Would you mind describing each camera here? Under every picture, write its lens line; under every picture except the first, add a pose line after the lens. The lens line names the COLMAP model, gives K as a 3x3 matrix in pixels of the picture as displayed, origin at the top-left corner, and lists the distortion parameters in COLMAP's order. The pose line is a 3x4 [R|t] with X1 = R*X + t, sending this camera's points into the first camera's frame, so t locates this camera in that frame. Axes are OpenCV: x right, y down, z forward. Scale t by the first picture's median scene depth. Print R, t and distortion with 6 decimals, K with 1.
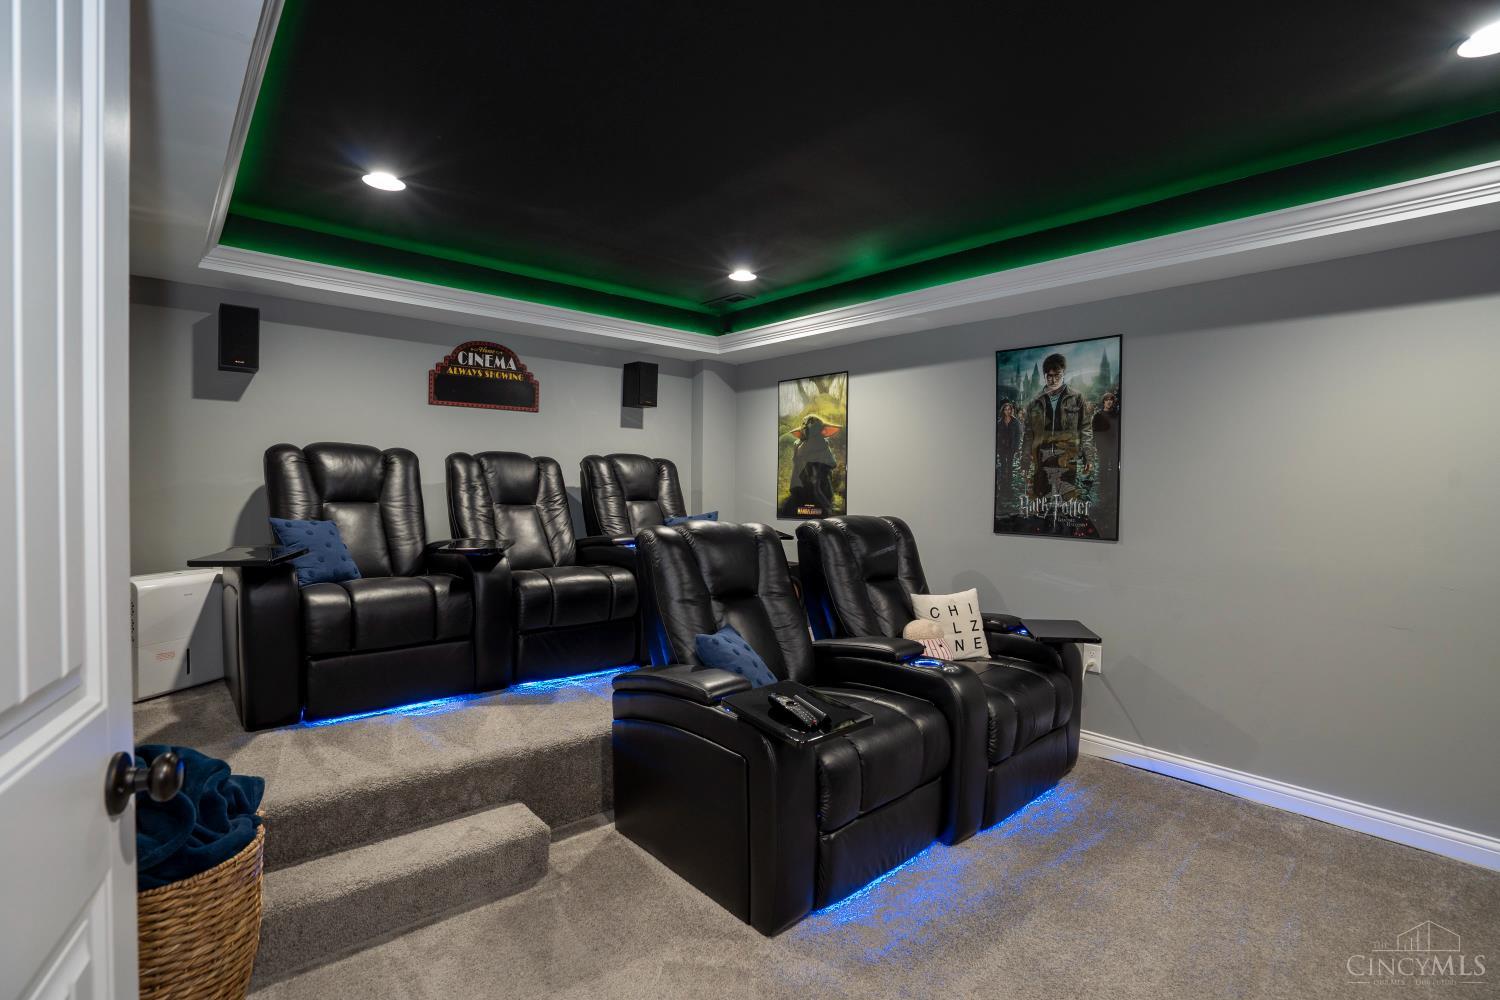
lens RADIAL K [[693.5, 0, 747.5], [0, 693.5, 493.1], [0, 0, 1]] dist [-0.002656, -0.000106]
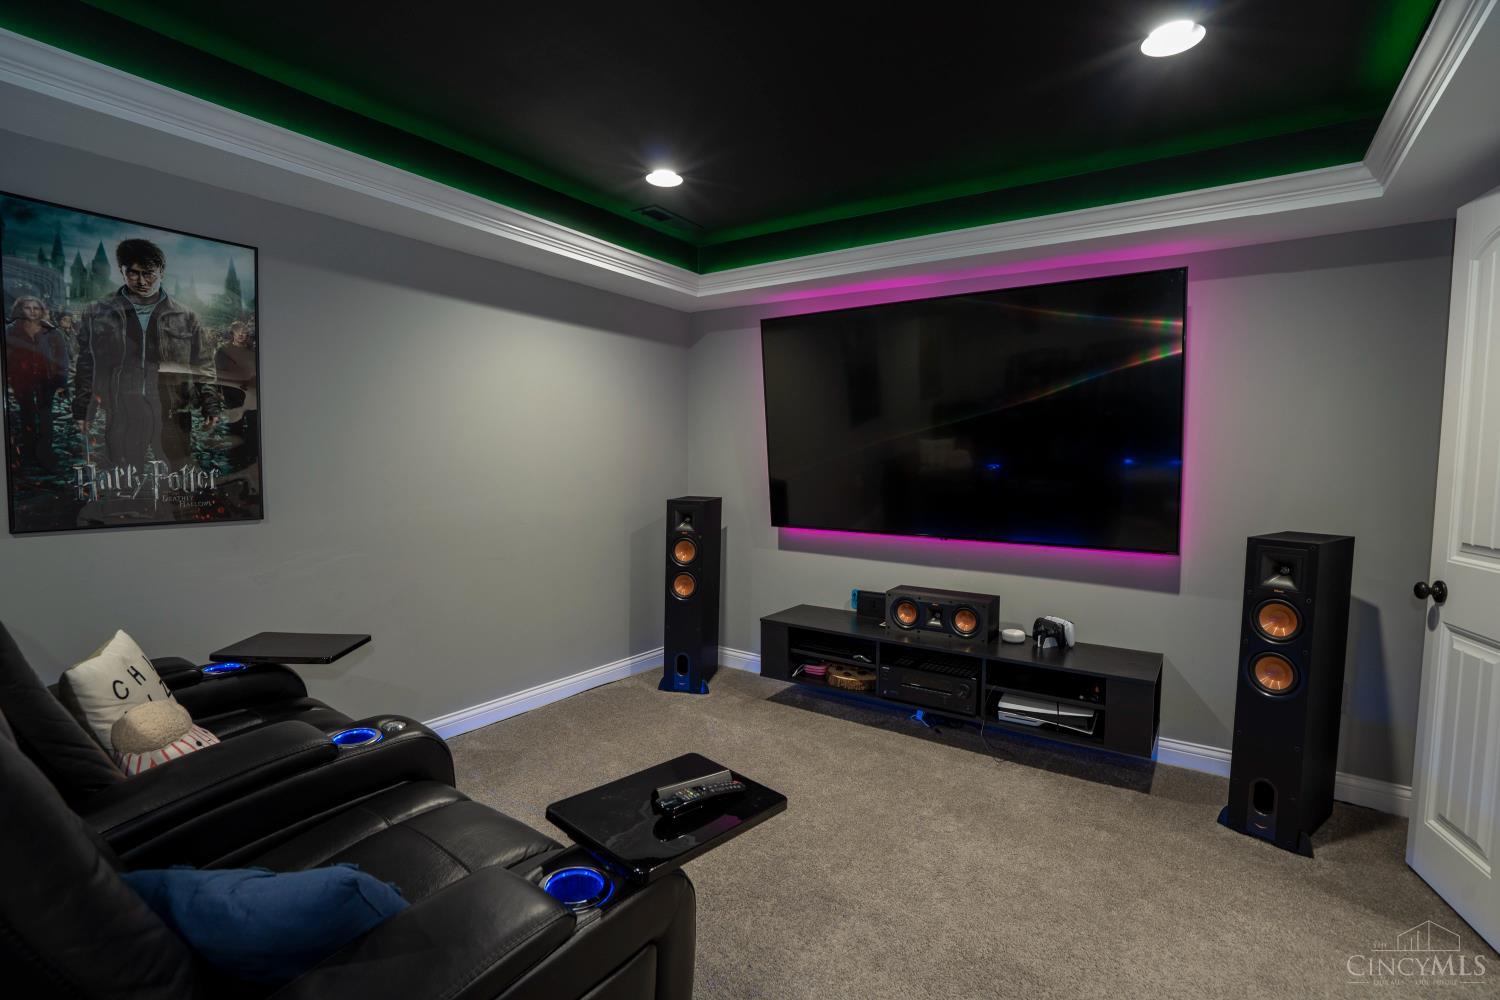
lens RADIAL K [[693.5, 0, 747.4], [0, 693.5, 504.5], [0, 0, 1]] dist [-0.002656, -0.000106]
pose [[-0.238333, -0.078057, 0.968041, -0.324284], [0.008624, 0.996555, 0.082479, -0.005920], [-0.971145, 0.028006, -0.236839, 0.621011]]
